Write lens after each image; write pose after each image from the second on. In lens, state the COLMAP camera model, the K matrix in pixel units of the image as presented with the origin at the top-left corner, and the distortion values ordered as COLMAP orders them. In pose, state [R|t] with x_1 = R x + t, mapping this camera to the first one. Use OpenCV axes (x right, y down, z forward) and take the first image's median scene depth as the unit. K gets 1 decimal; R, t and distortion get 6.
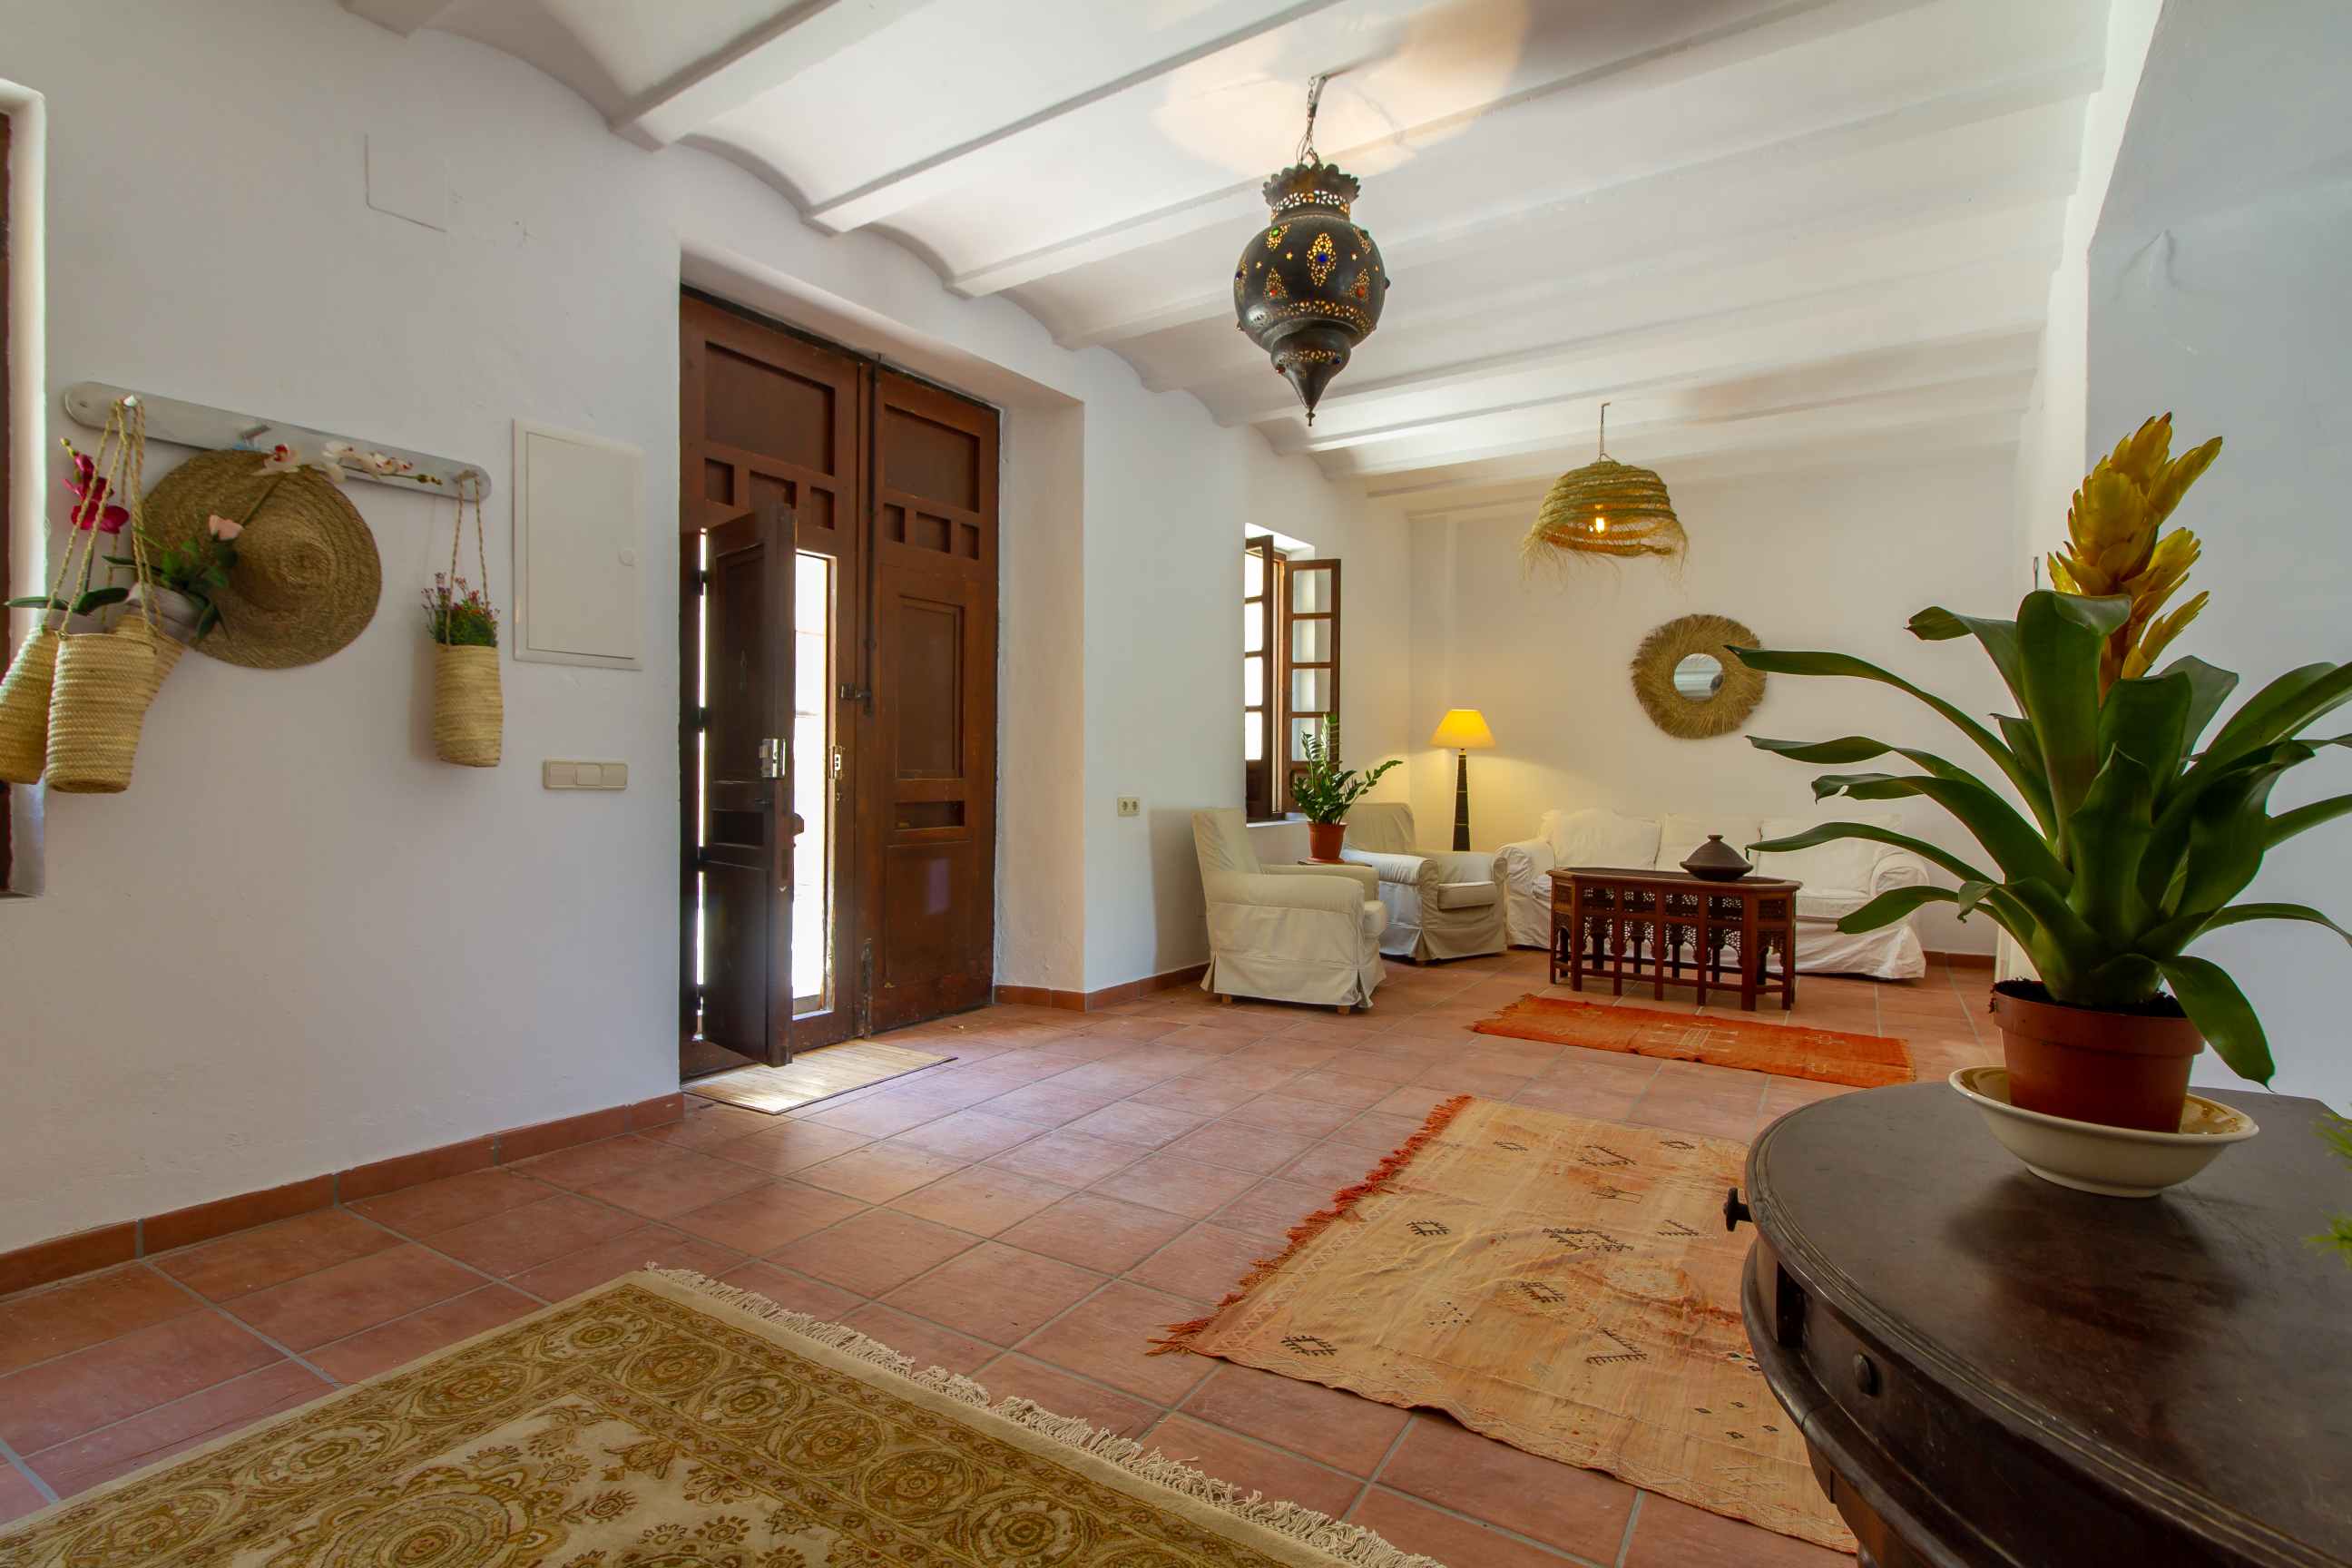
lens RADIAL K [[1148.2, 0, 1177.8], [0, 1148.2, 791.0], [0, 0, 1]] dist [-0.001052, 0.001189]
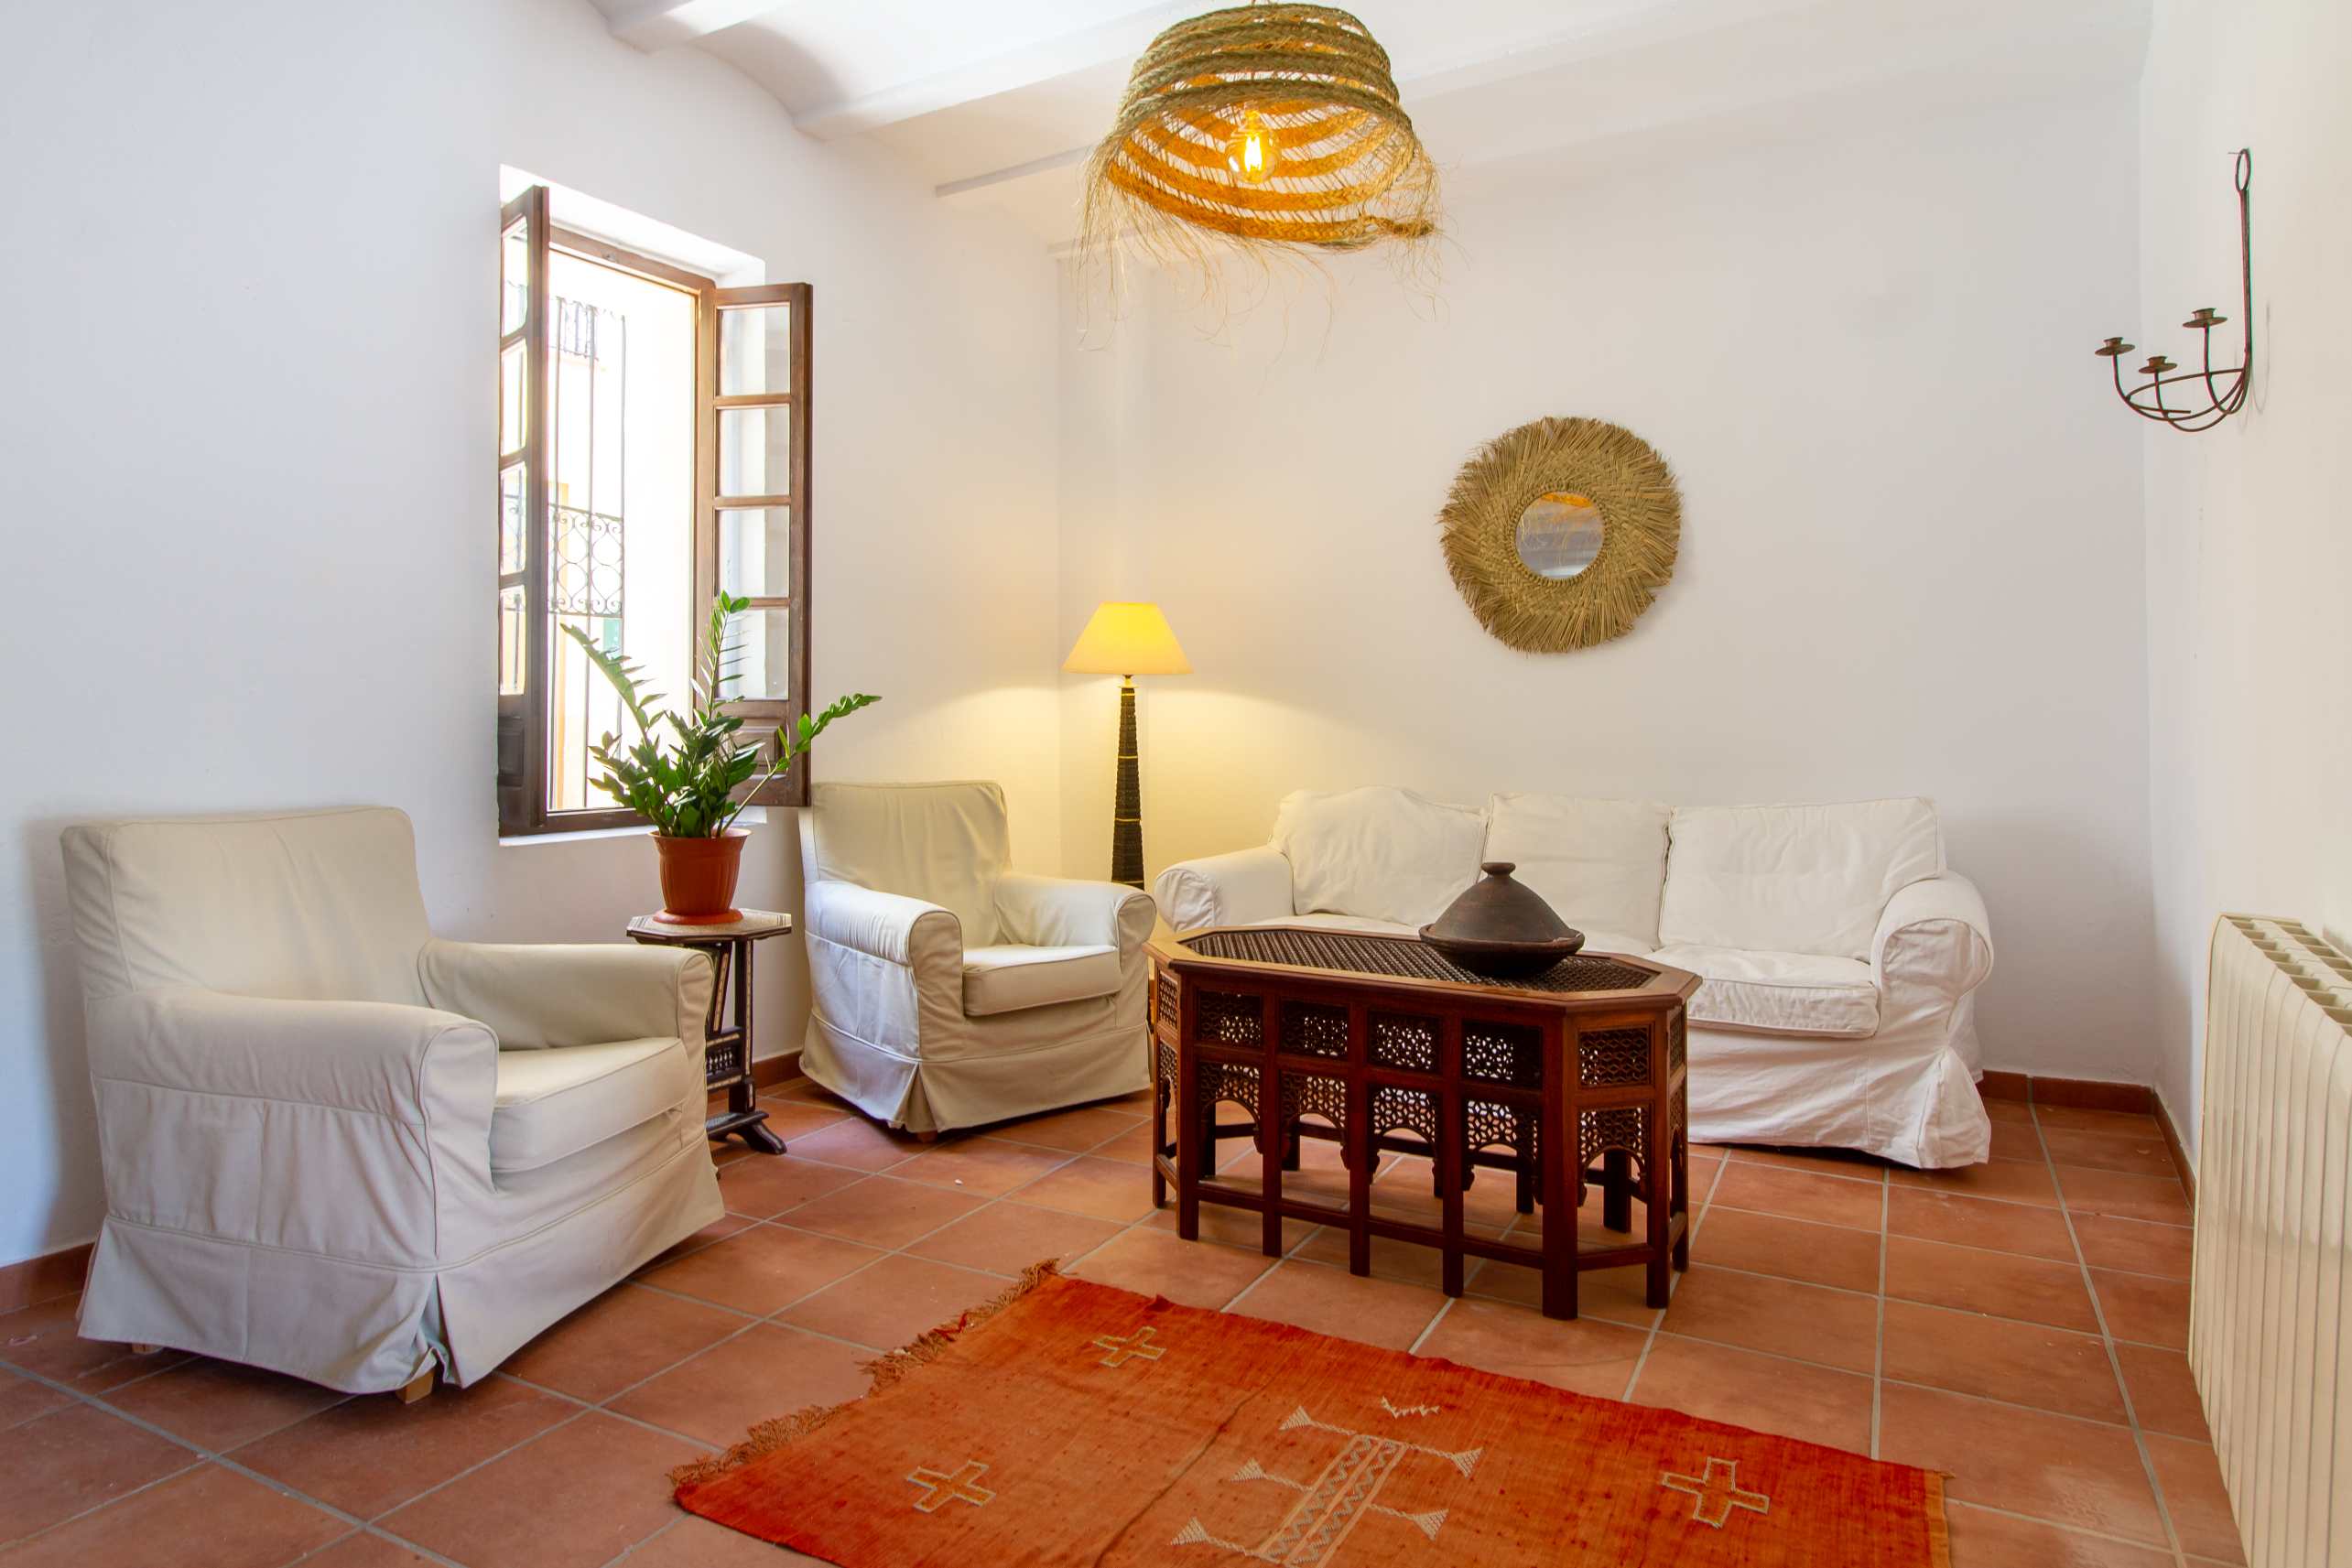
lens RADIAL K [[1336.9, 0, 1209.5], [0, 1336.9, 708.8], [0, 0, 1]] dist [0.002430, -0.000014]
pose [[0.998472, -0.005506, 0.054978, 0.341531], [0.007039, 0.999591, -0.027735, -0.005505], [-0.054803, 0.028080, 0.998102, 0.525341]]
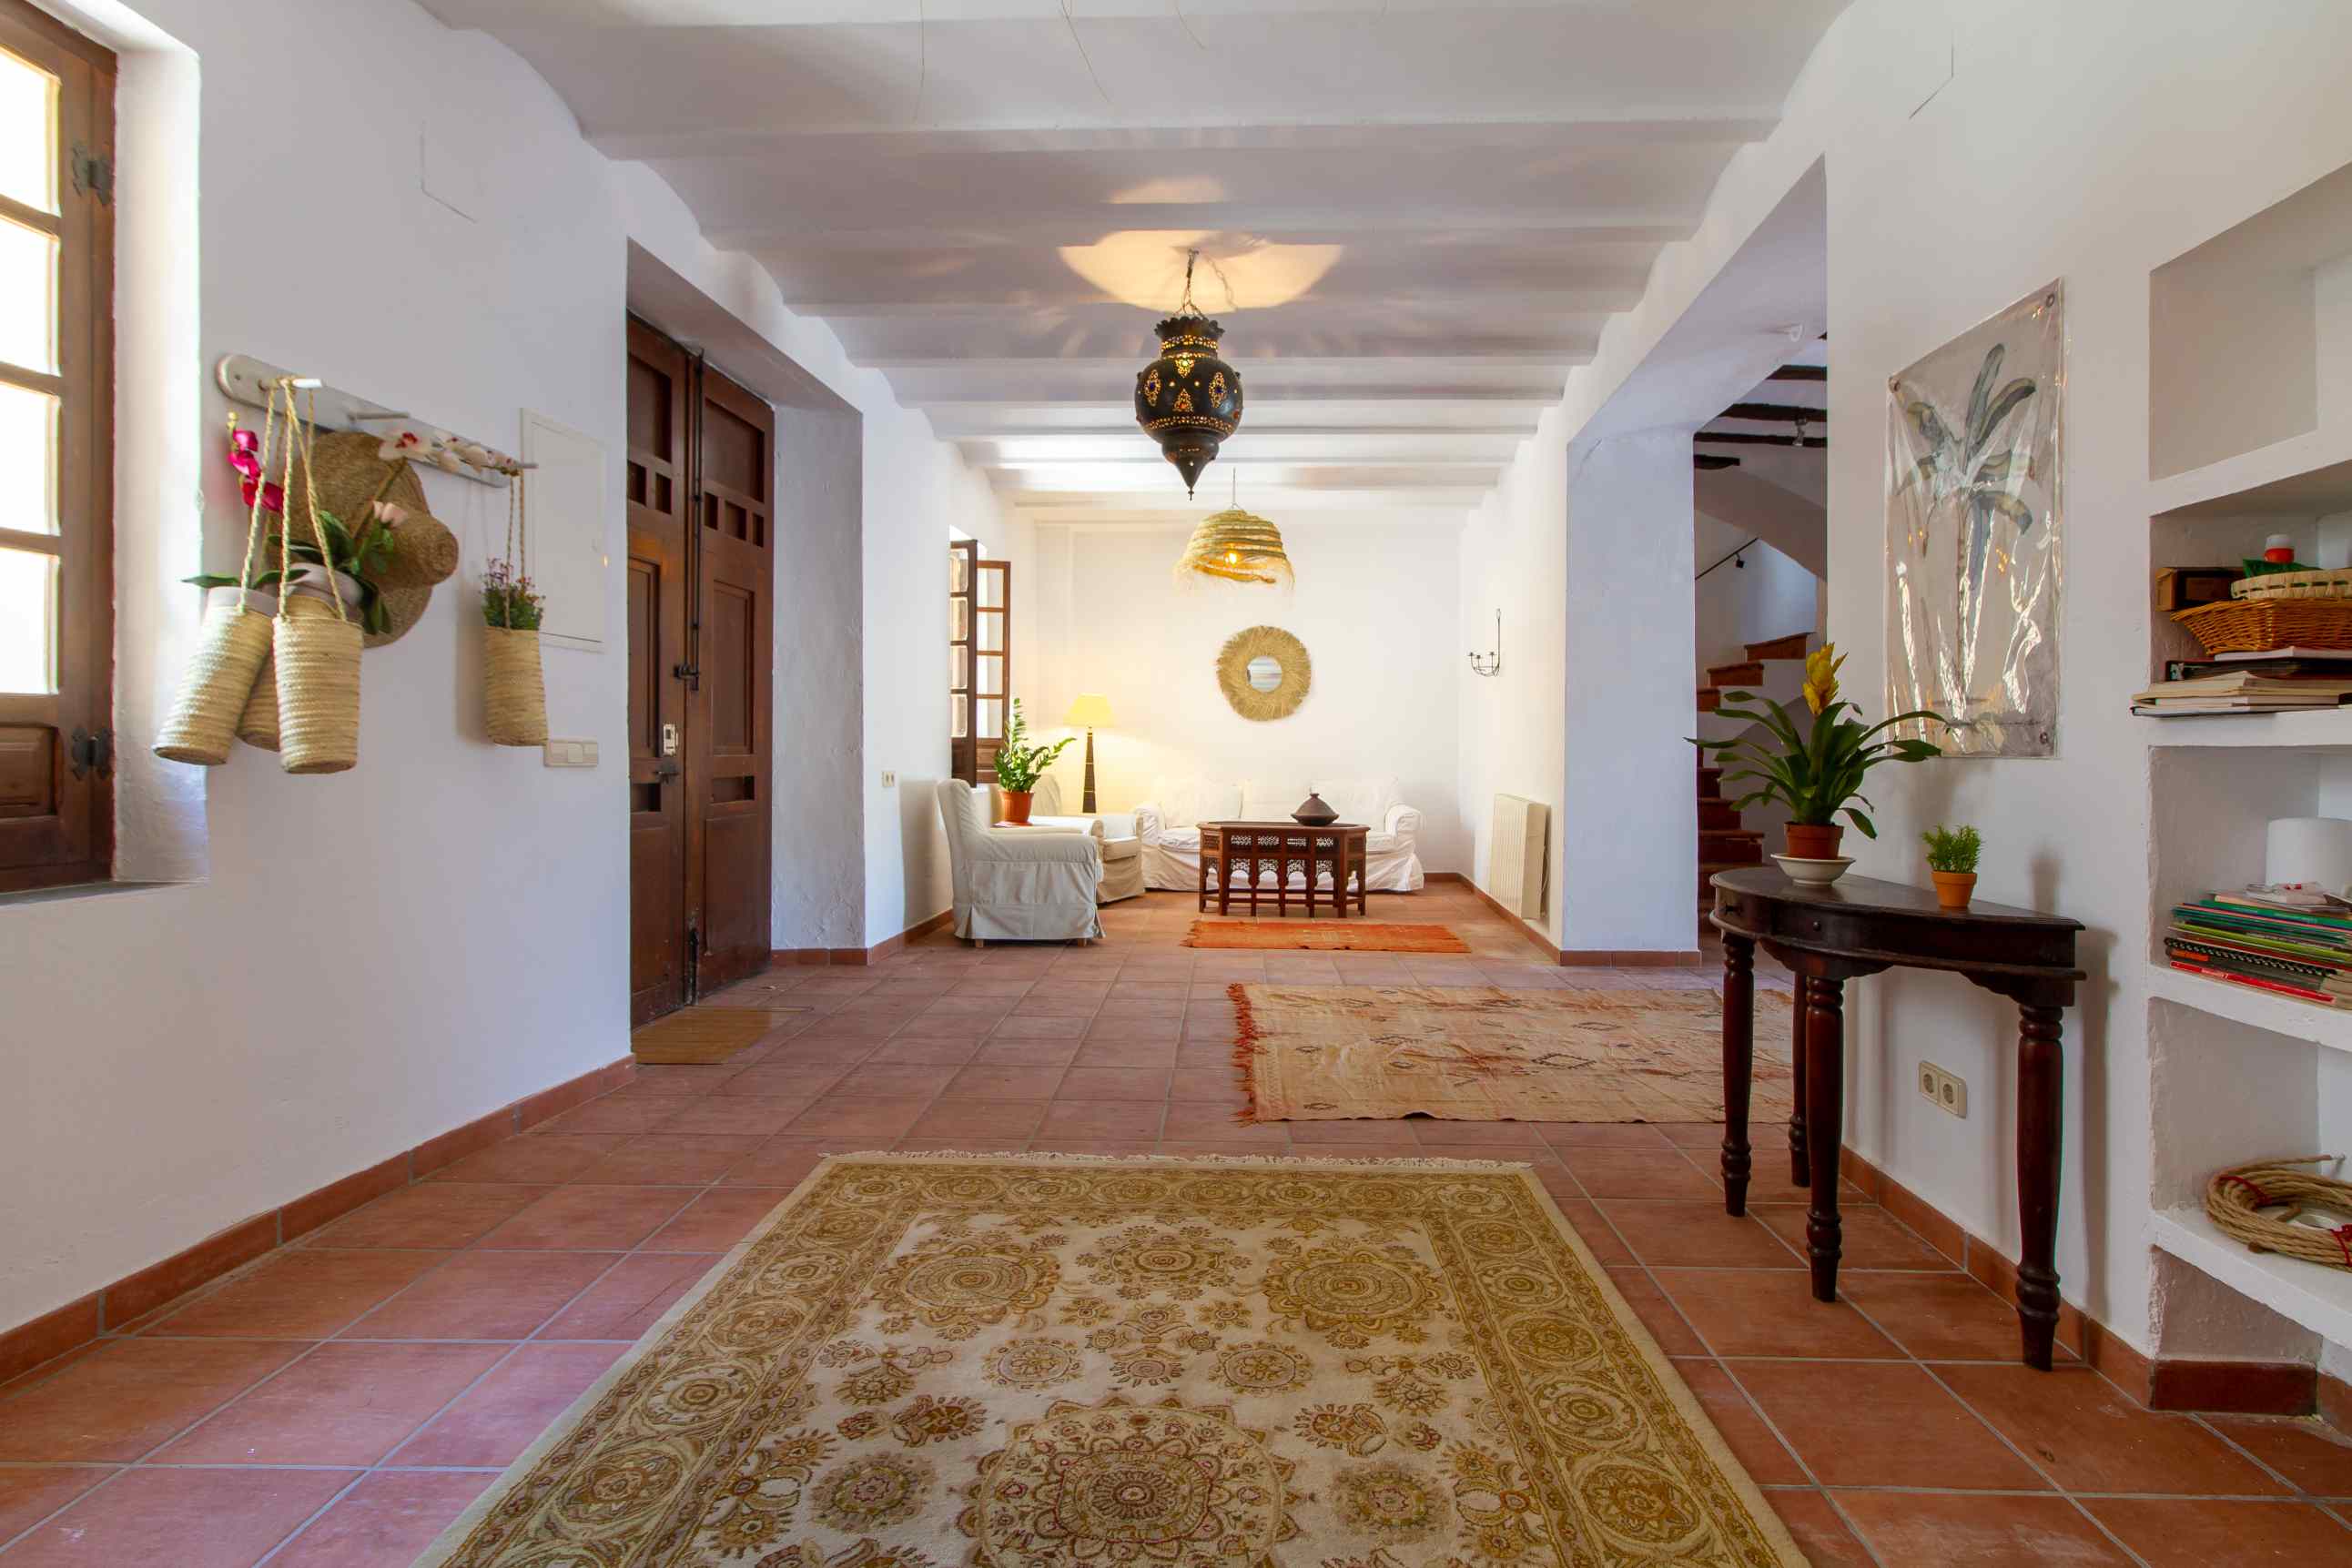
lens RADIAL K [[1148.1, 0, 1256.3], [0, 1148.1, 759.9], [0, 0, 1]] dist [-0.001052, 0.001189]
pose [[0.847945, -0.007791, 0.530027, -0.319399], [0.009879, 0.999951, -0.001106, -0.000393], [-0.529992, 0.006174, 0.847980, -0.125559]]
